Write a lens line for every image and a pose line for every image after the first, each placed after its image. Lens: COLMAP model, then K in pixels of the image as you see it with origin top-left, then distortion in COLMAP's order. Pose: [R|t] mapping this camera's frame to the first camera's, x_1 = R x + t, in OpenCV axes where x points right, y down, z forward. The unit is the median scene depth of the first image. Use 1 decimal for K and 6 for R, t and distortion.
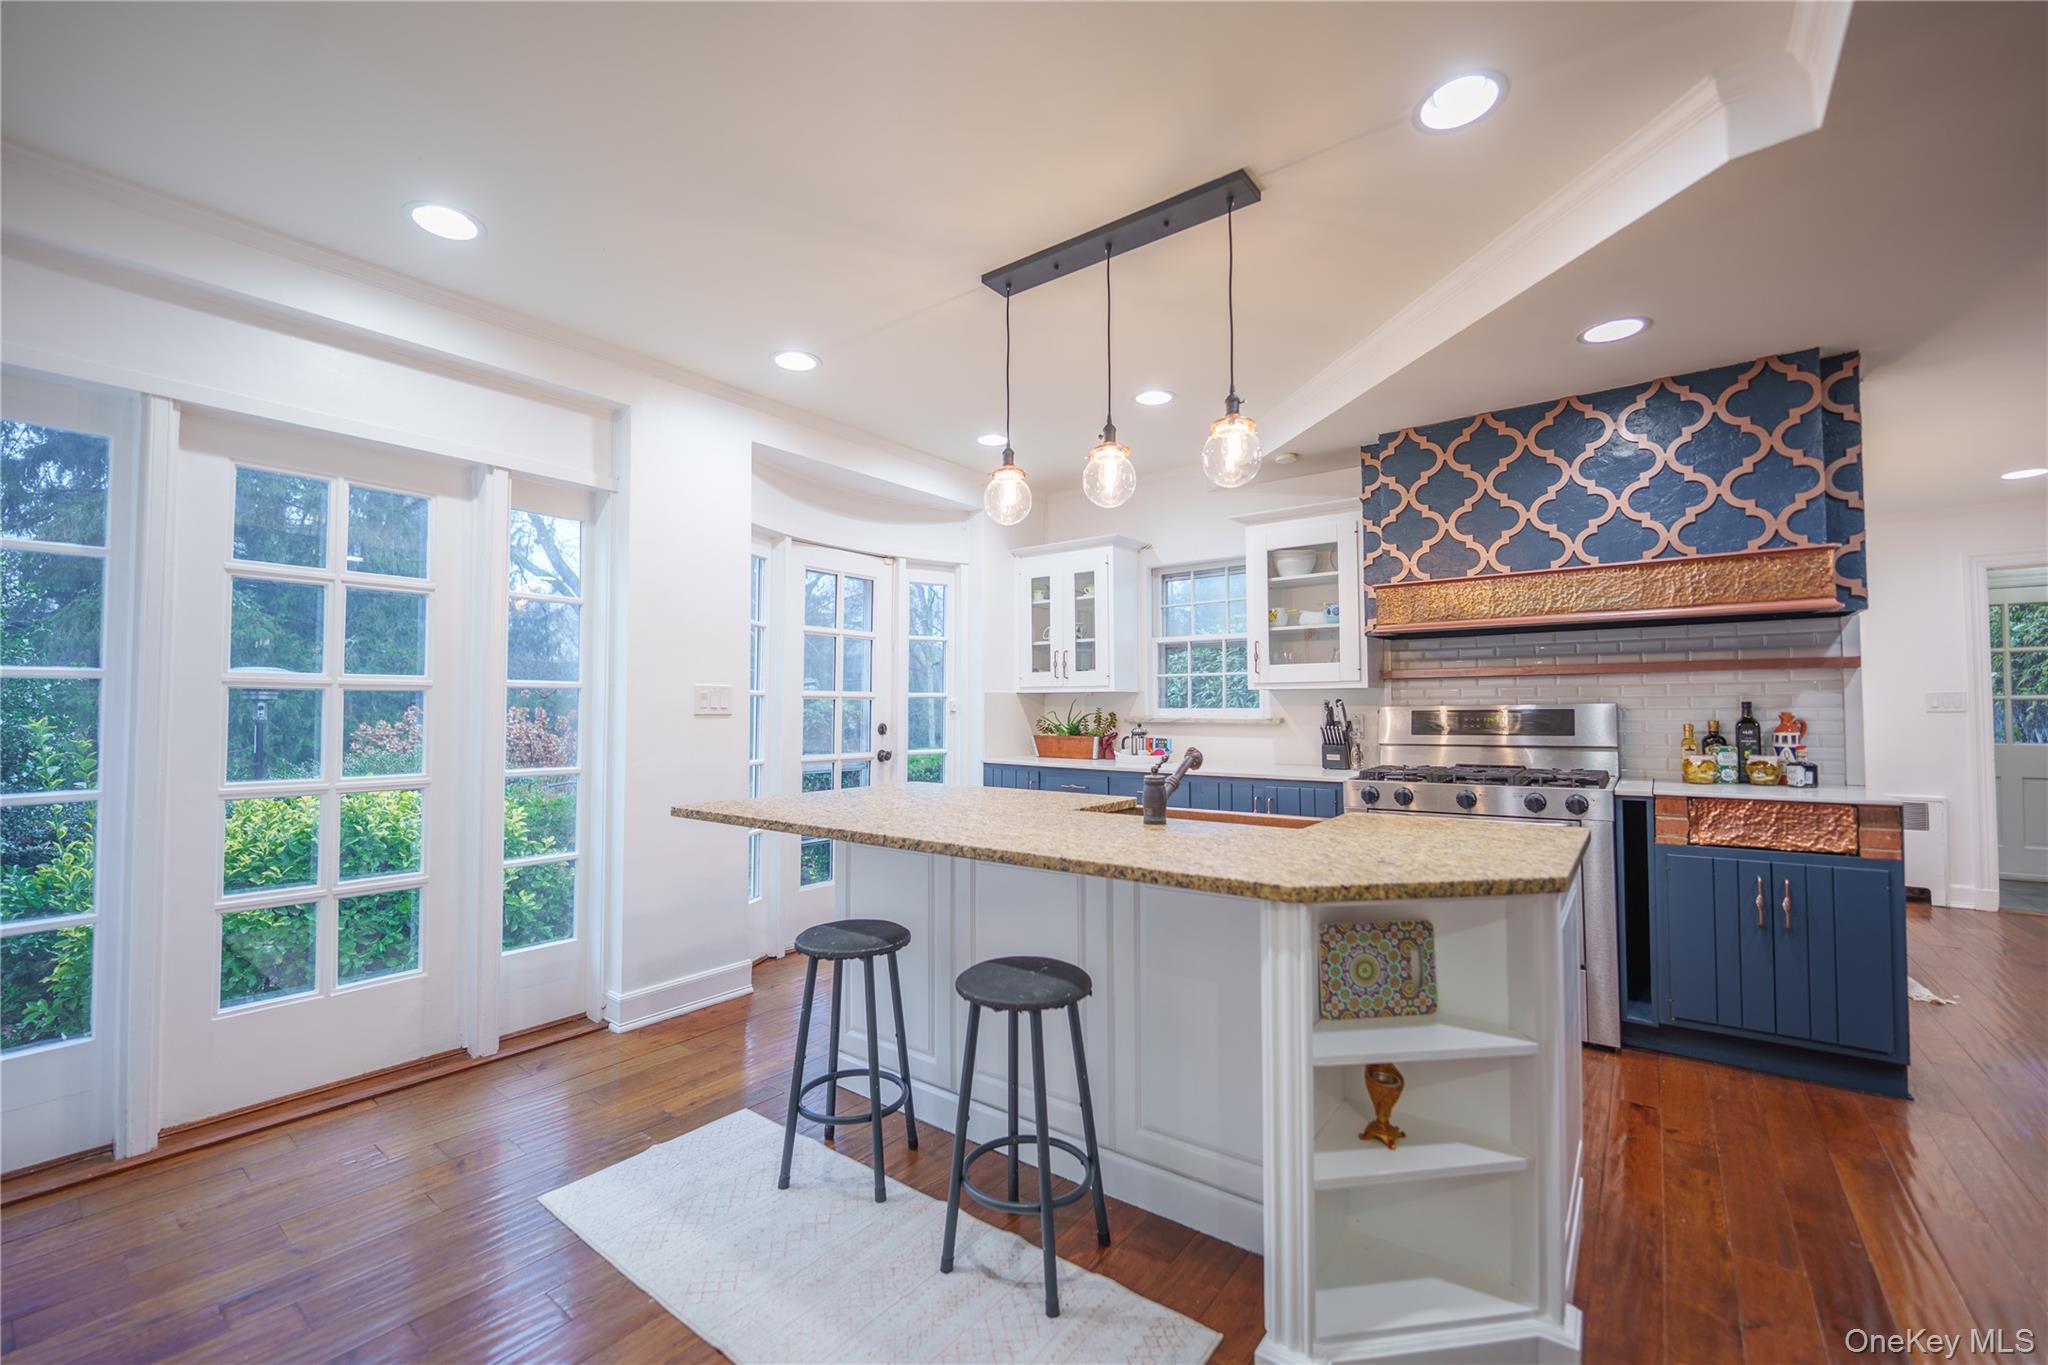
lens RADIAL K [[832.5, 0, 1031.1], [0, 832.5, 688.0], [0, 0, 1]] dist [-0.008789, -0.000177]
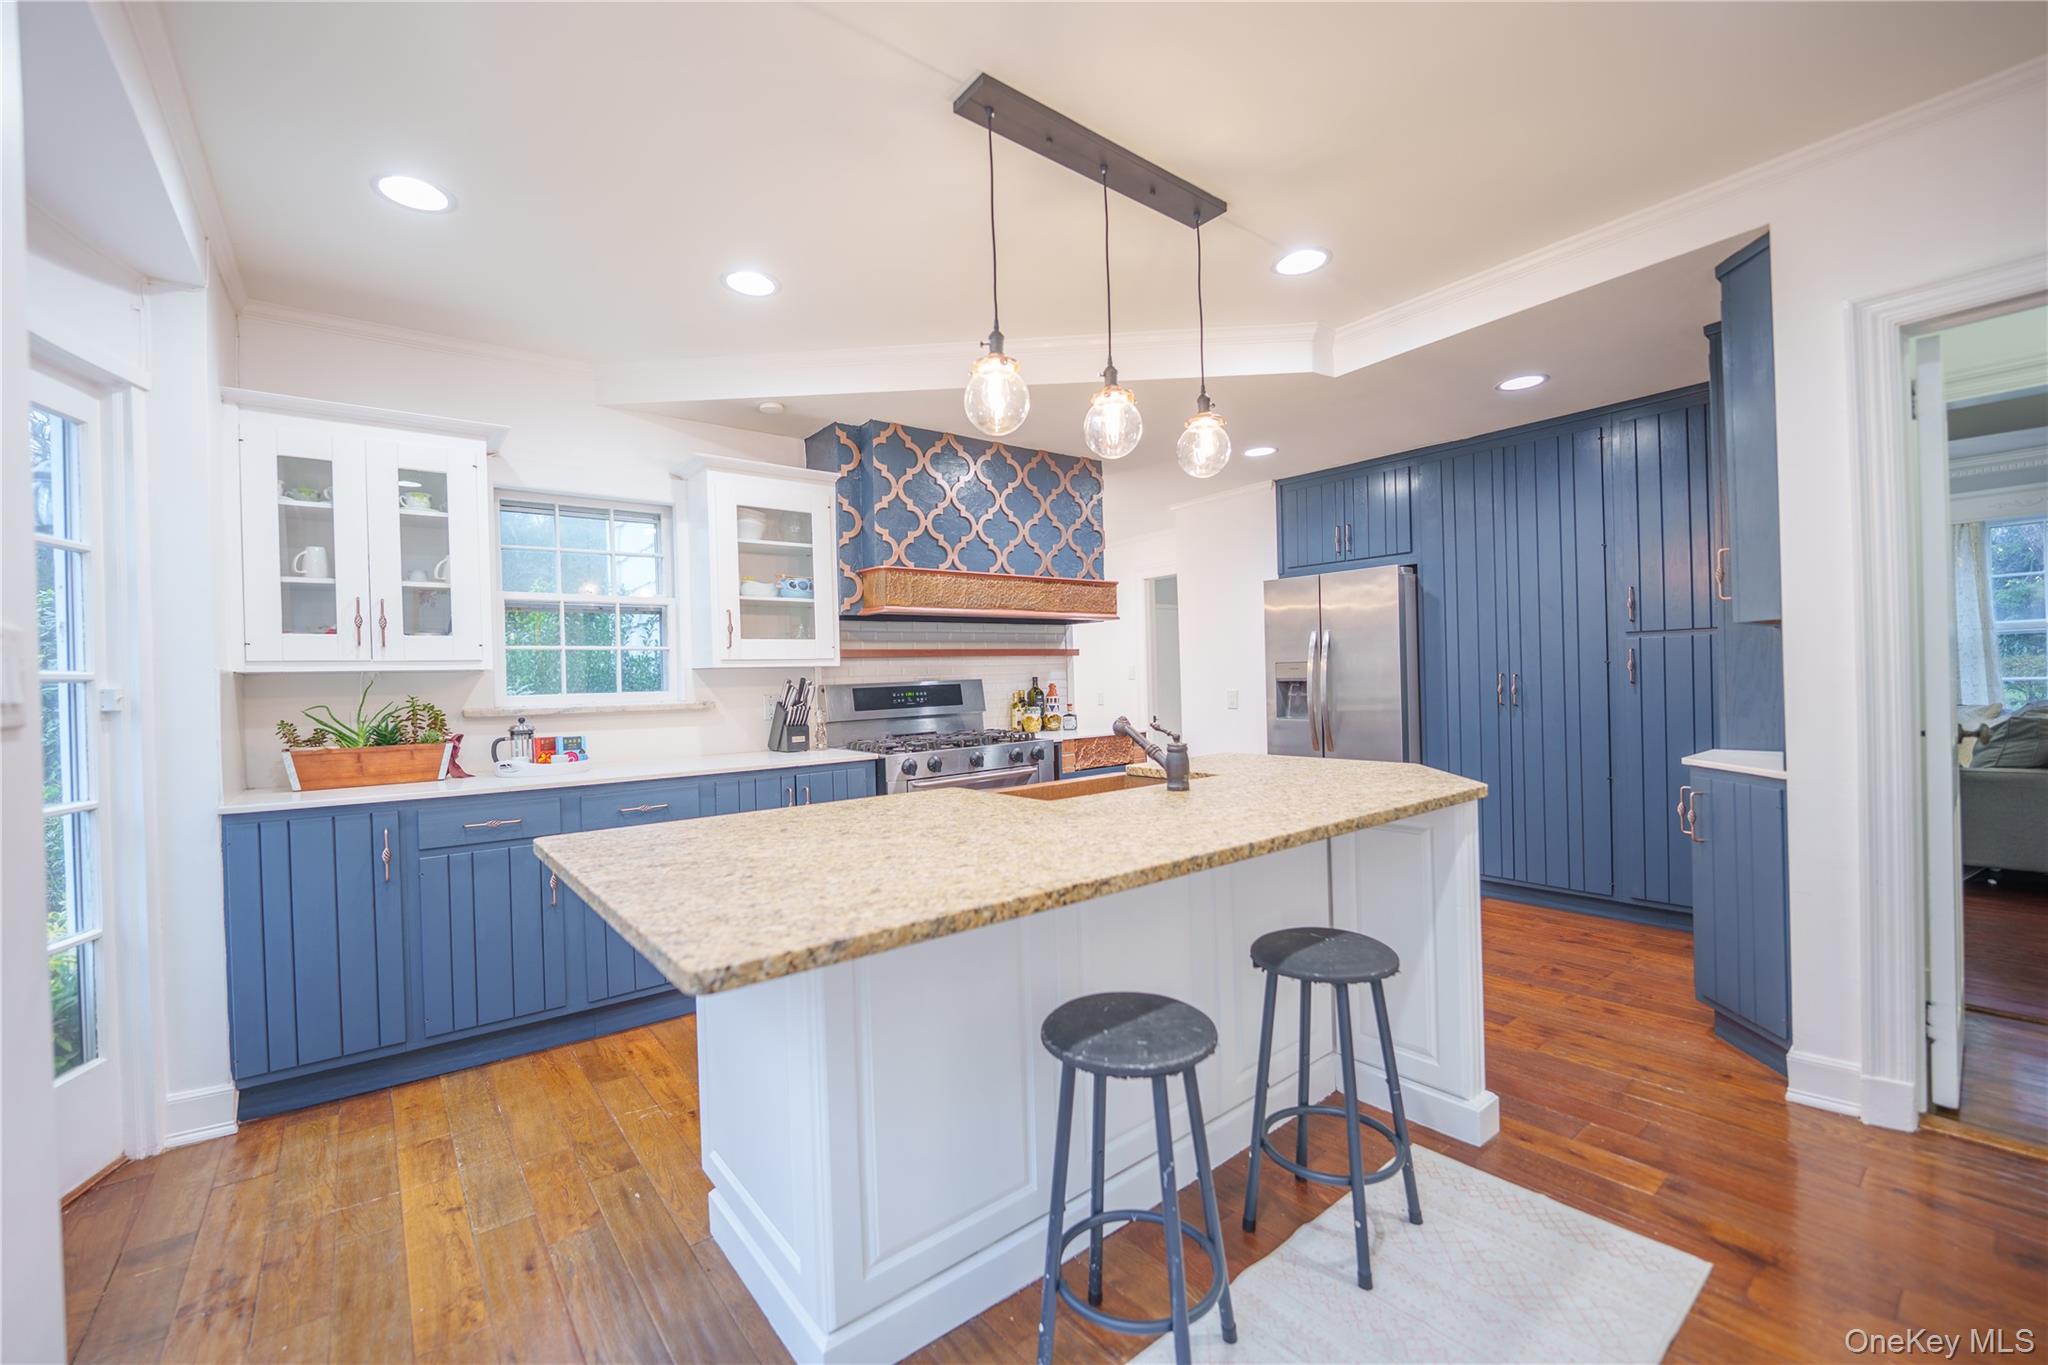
lens RADIAL K [[832.5, 0, 1028.7], [0, 832.5, 681.6], [0, 0, 1]] dist [-0.008789, -0.000177]
pose [[0.251512, -0.006908, 0.967830, -0.506713], [0.003357, 0.999975, 0.006265, 0.012961], [-0.967848, 0.001673, 0.251529, 0.531927]]
